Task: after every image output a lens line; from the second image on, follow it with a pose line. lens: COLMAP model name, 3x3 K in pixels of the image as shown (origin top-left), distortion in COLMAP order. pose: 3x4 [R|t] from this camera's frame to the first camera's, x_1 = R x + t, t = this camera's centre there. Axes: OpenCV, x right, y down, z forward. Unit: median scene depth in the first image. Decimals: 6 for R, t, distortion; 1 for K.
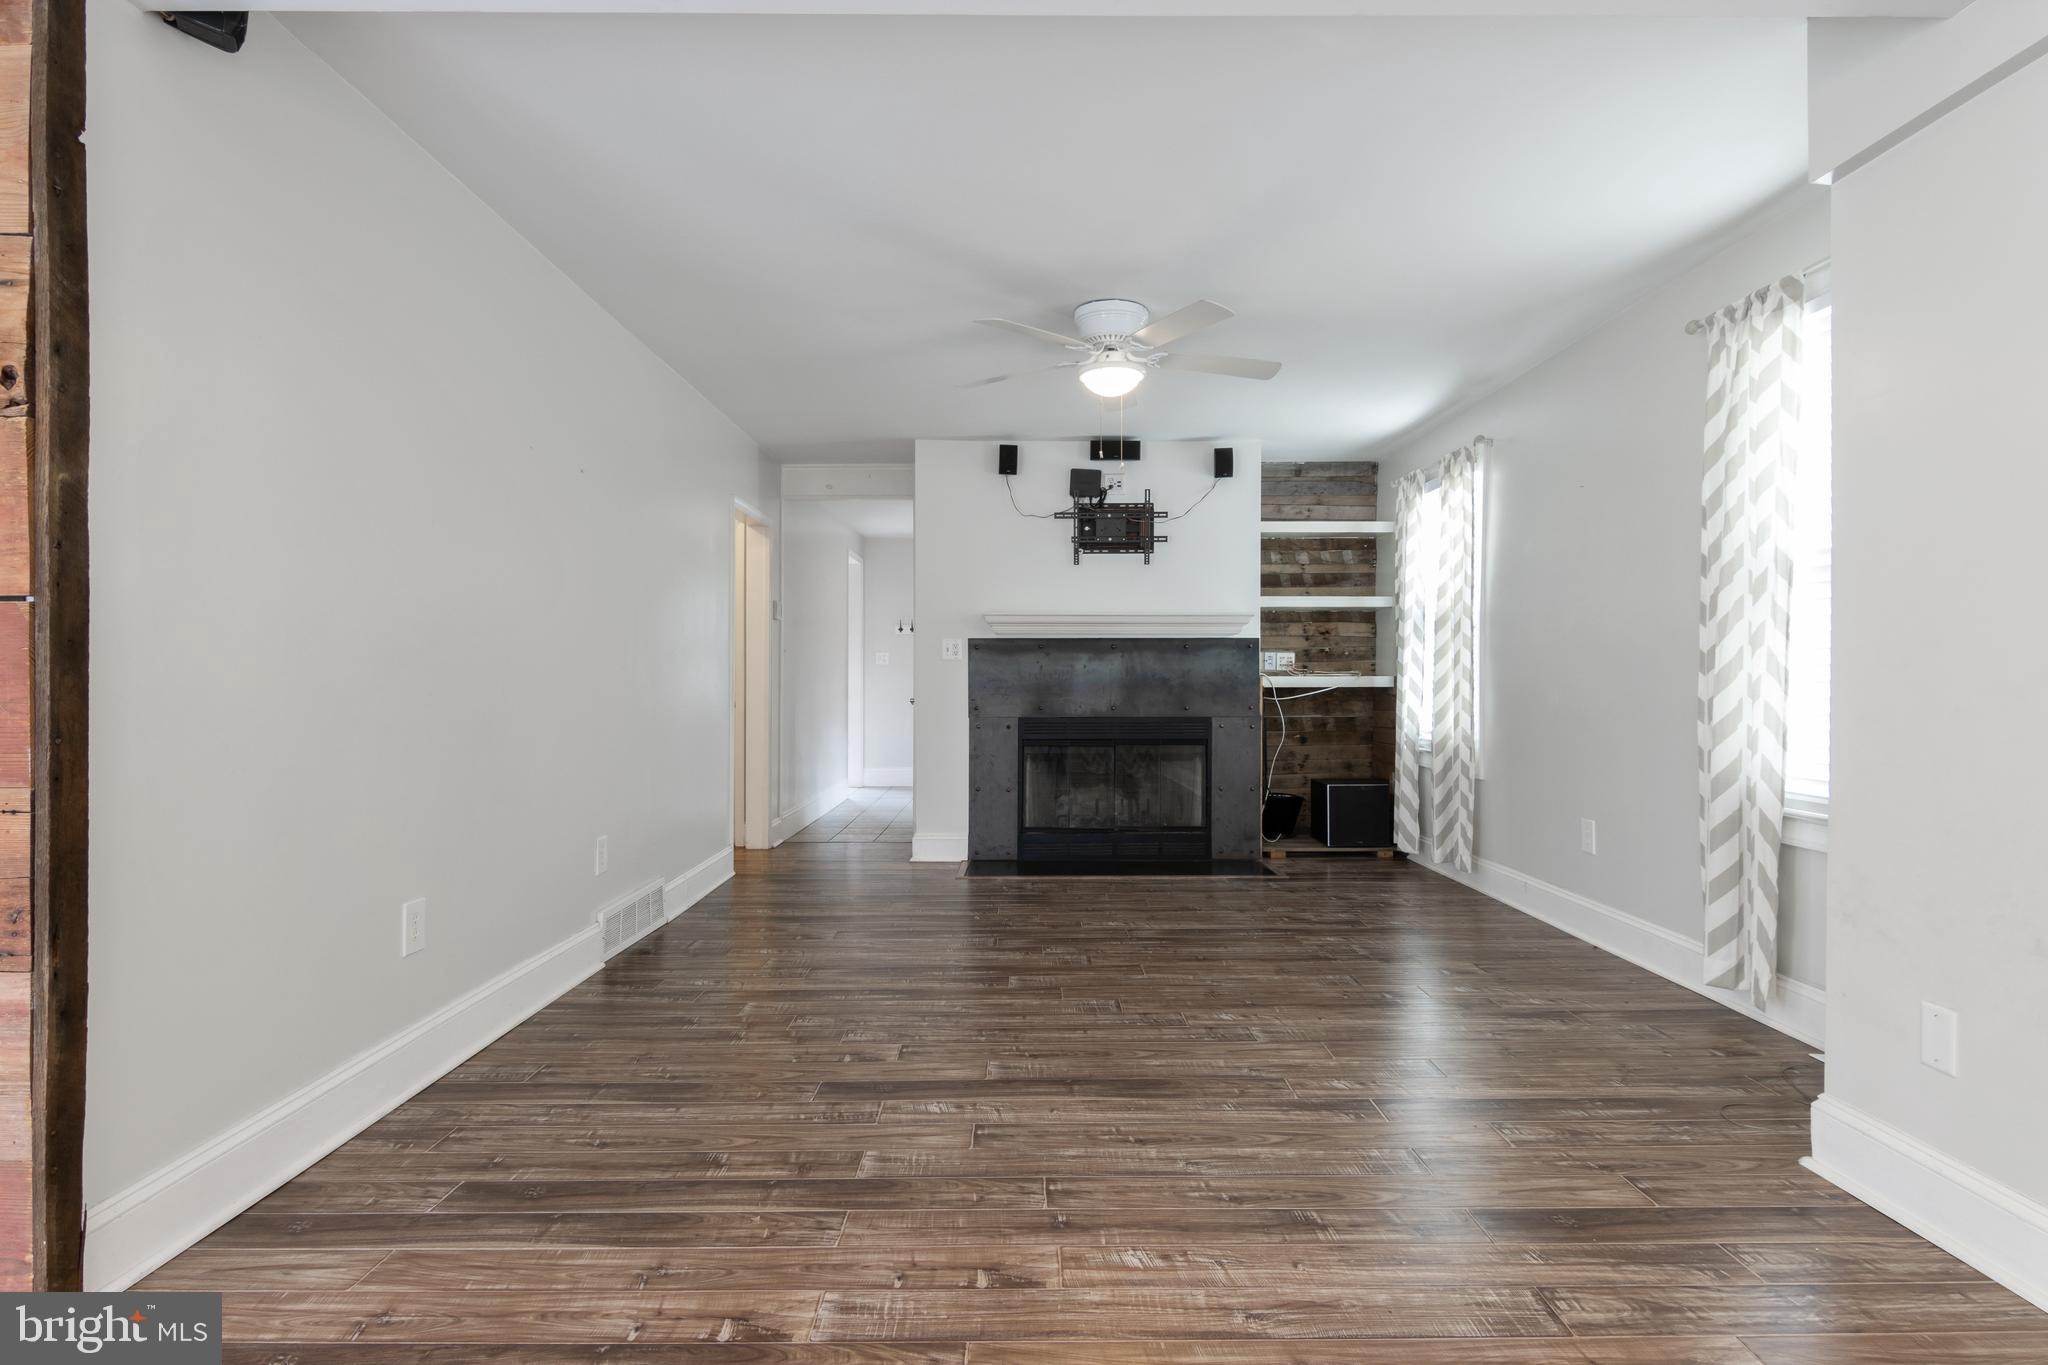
lens RADIAL K [[1035.7, 0, 1026.2], [0, 1035.7, 675.2], [0, 0, 1]] dist [0.011276, -0.012380]
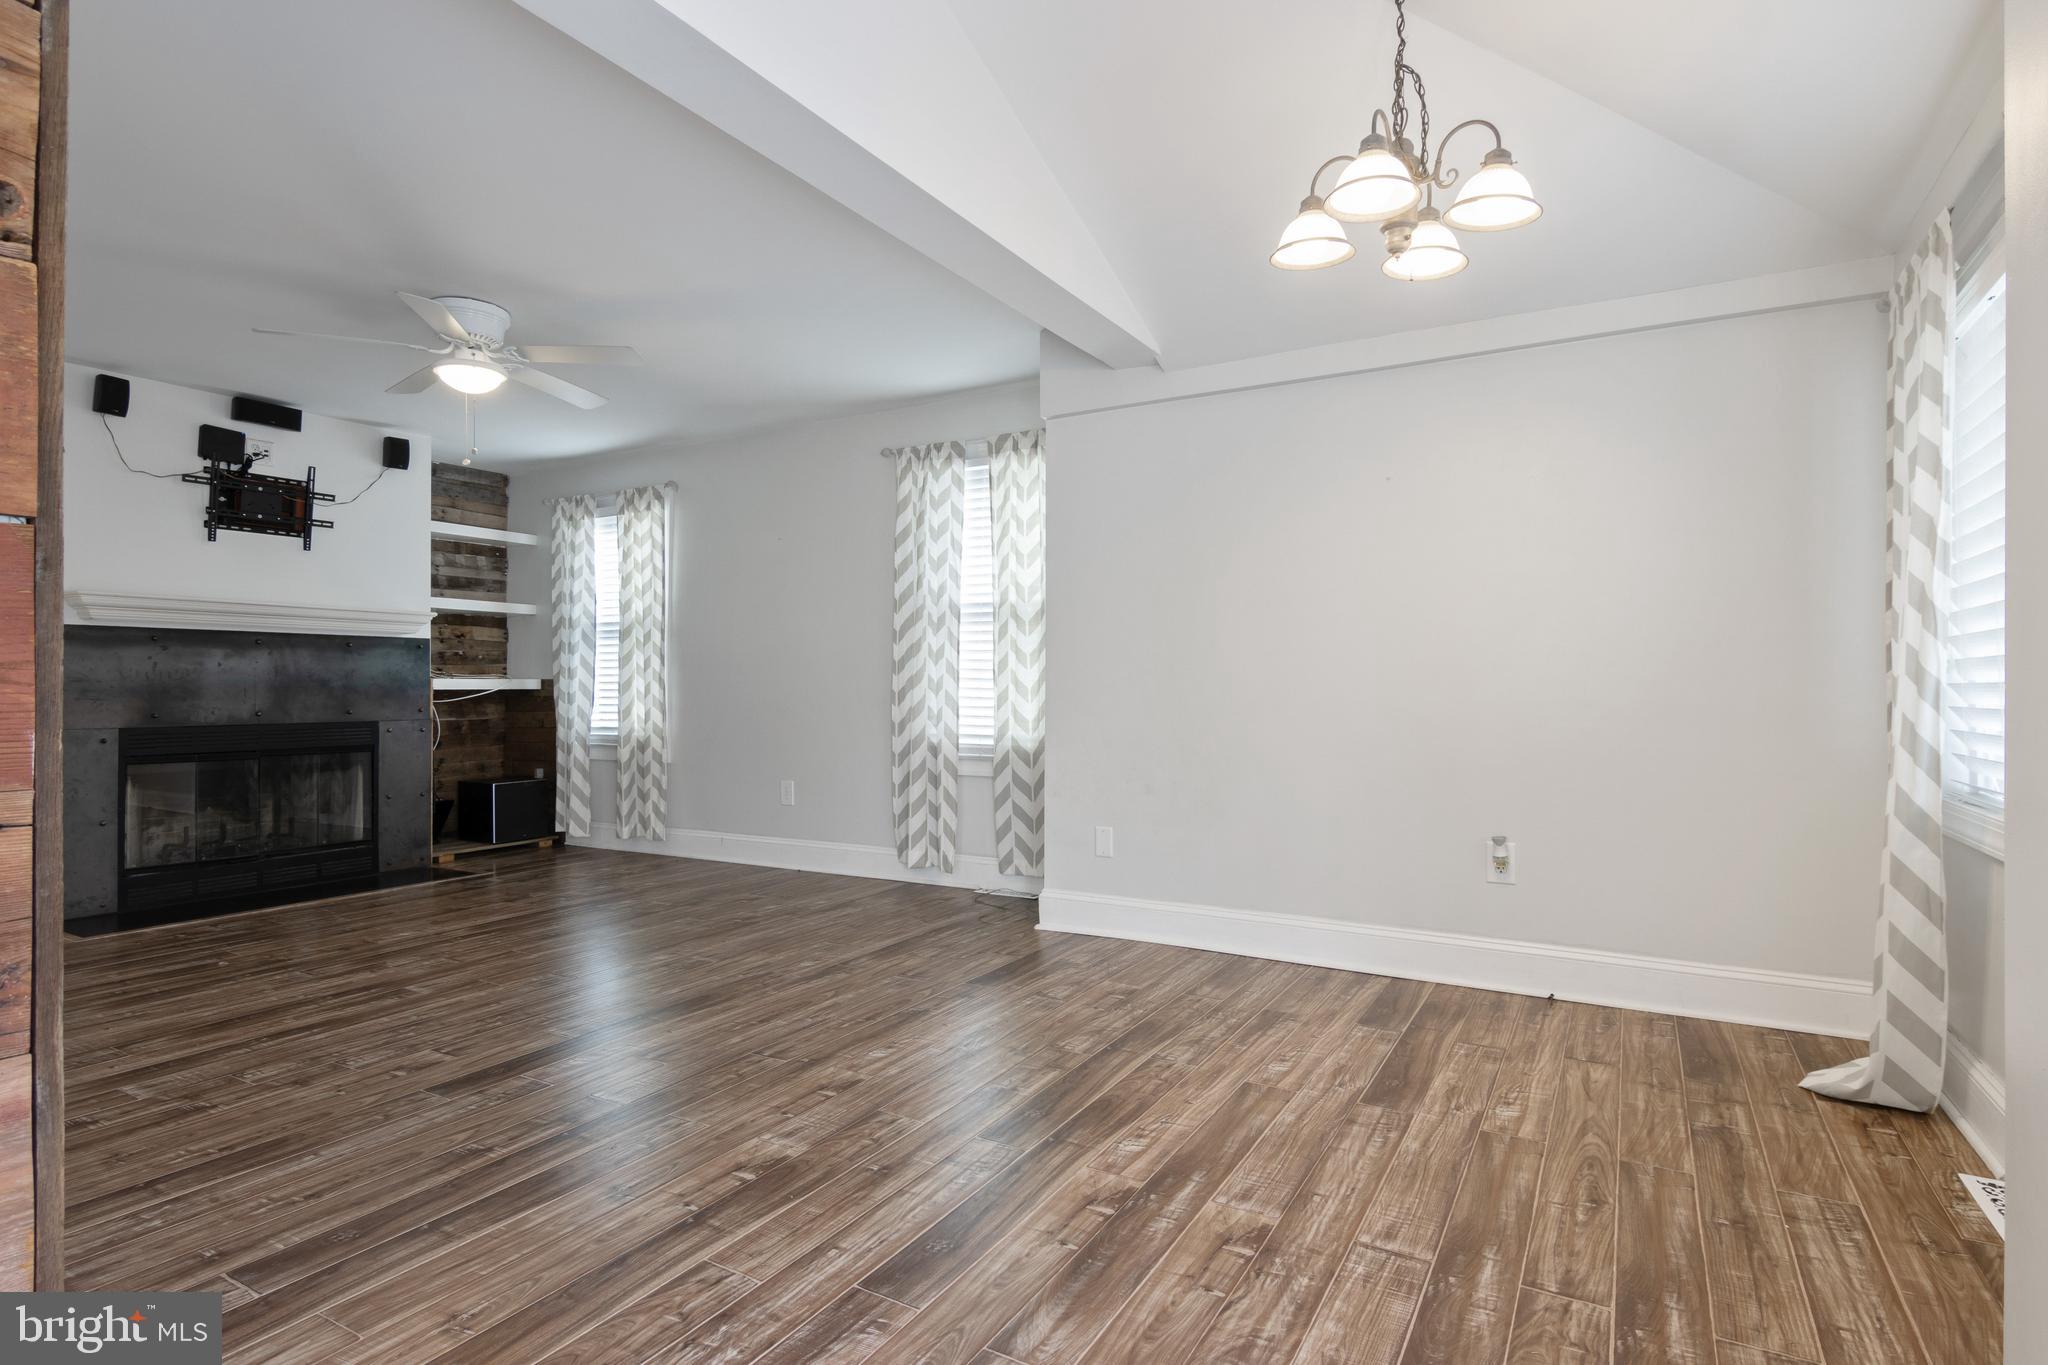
lens RADIAL K [[1036.2, 0, 1024.0], [0, 1036.2, 682.5], [0, 0, 1]] dist [0.024836, -0.021370]
pose [[0.510506, 0.004660, 0.859862, -0.339125], [0.000116, 0.999985, -0.005488, 0.010947], [-0.859874, 0.002901, 0.510497, 0.016483]]
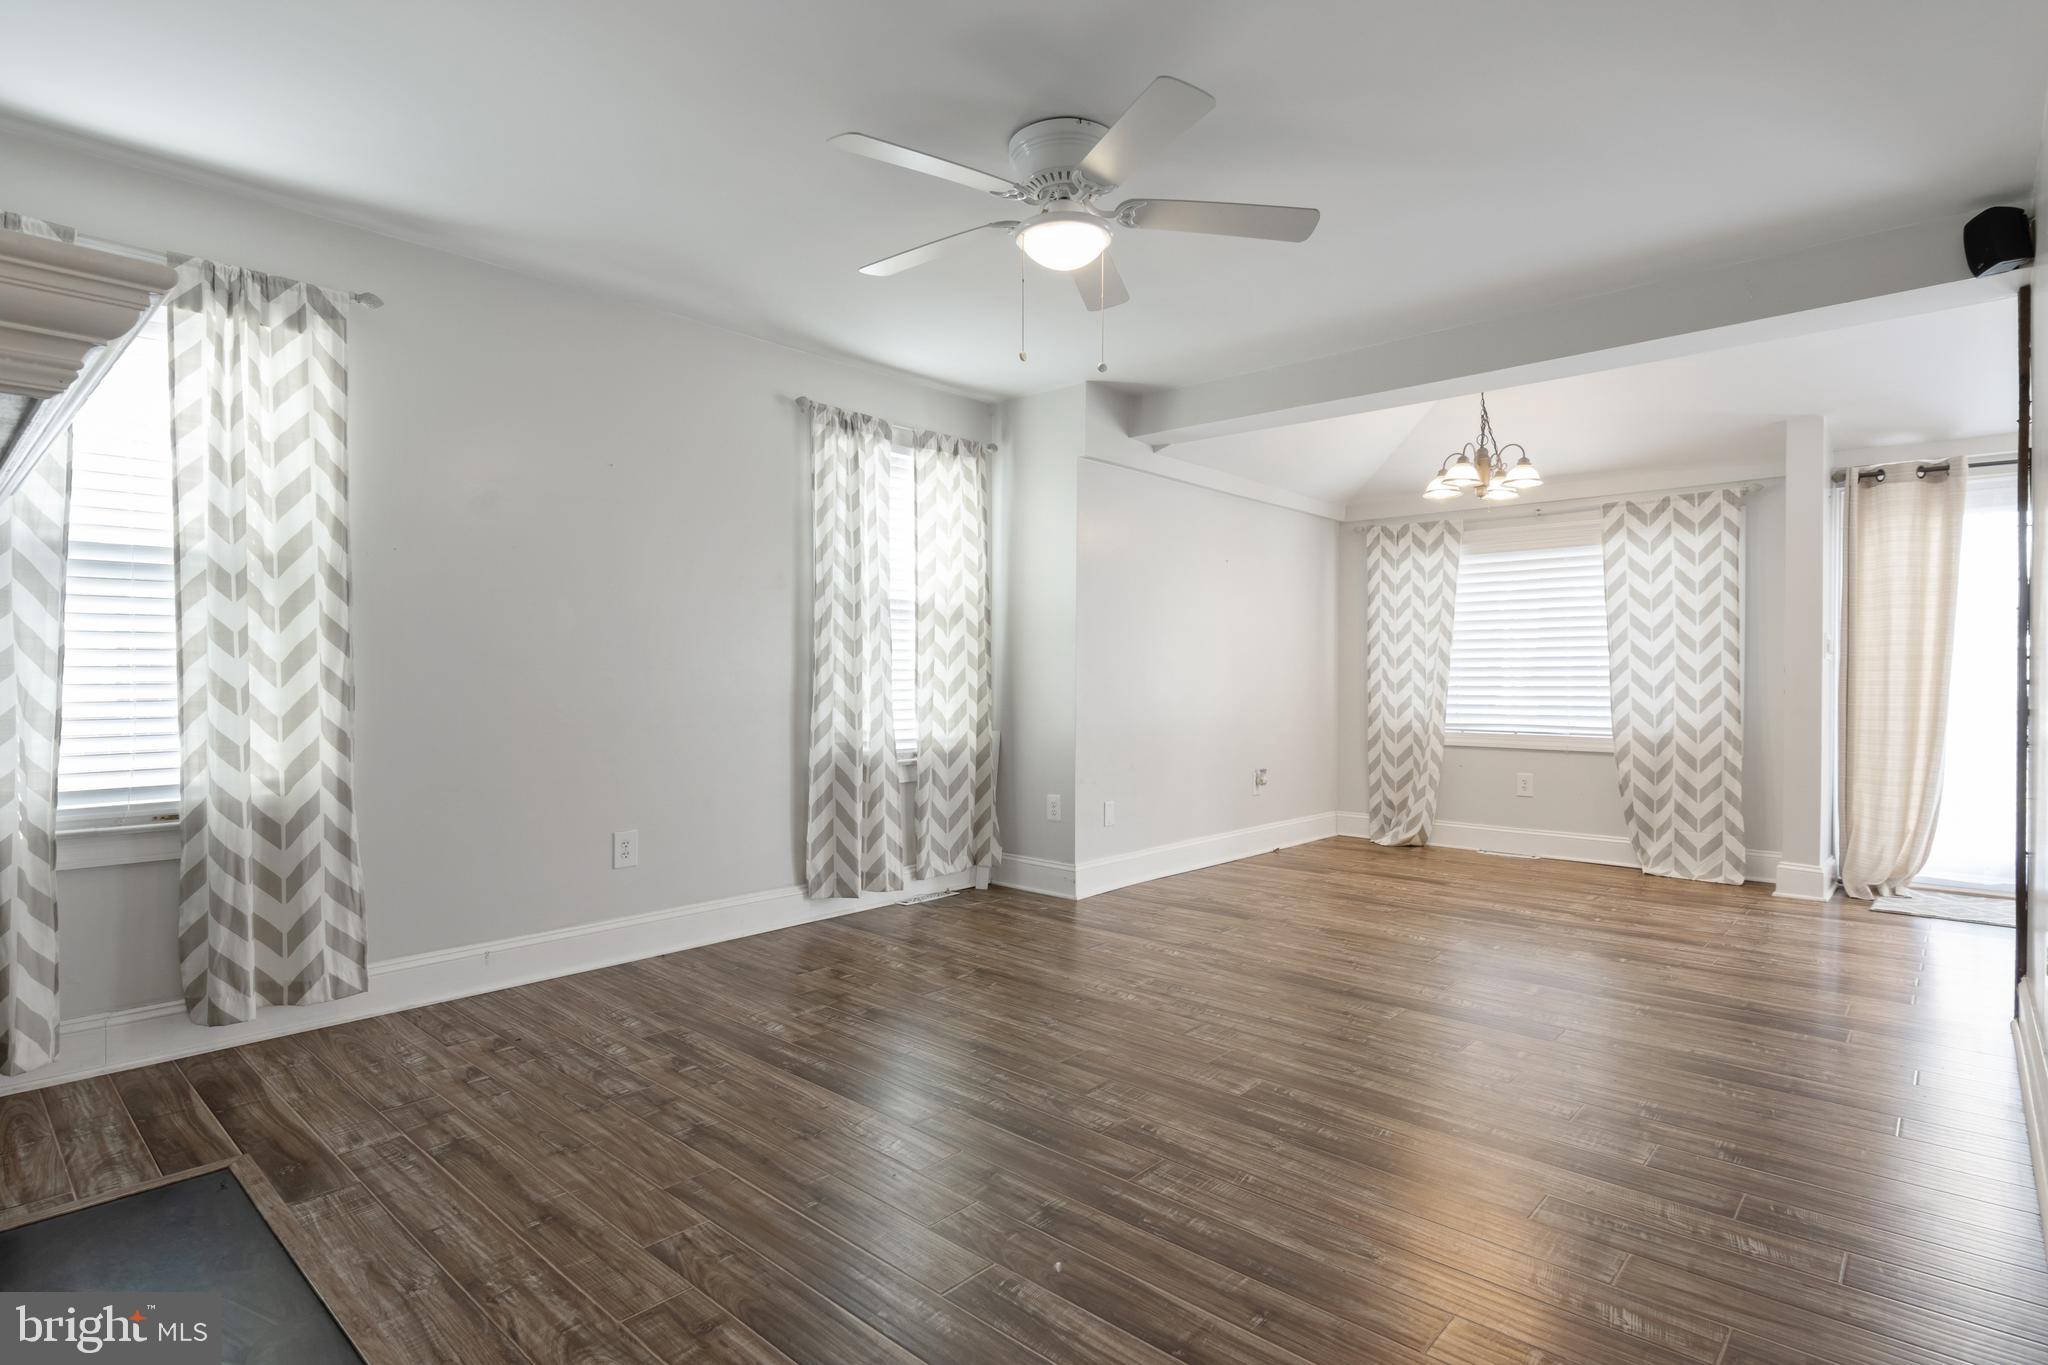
lens RADIAL K [[1032.2, 0, 1023.1], [0, 1032.2, 706.7], [0, 0, 1]] dist [0.001569, -0.000111]
pose [[-0.738084, -0.020860, 0.674386, -0.238062], [-0.002265, 0.999593, 0.028440, 0.000520], [-0.674705, 0.019464, -0.737831, 1.010529]]
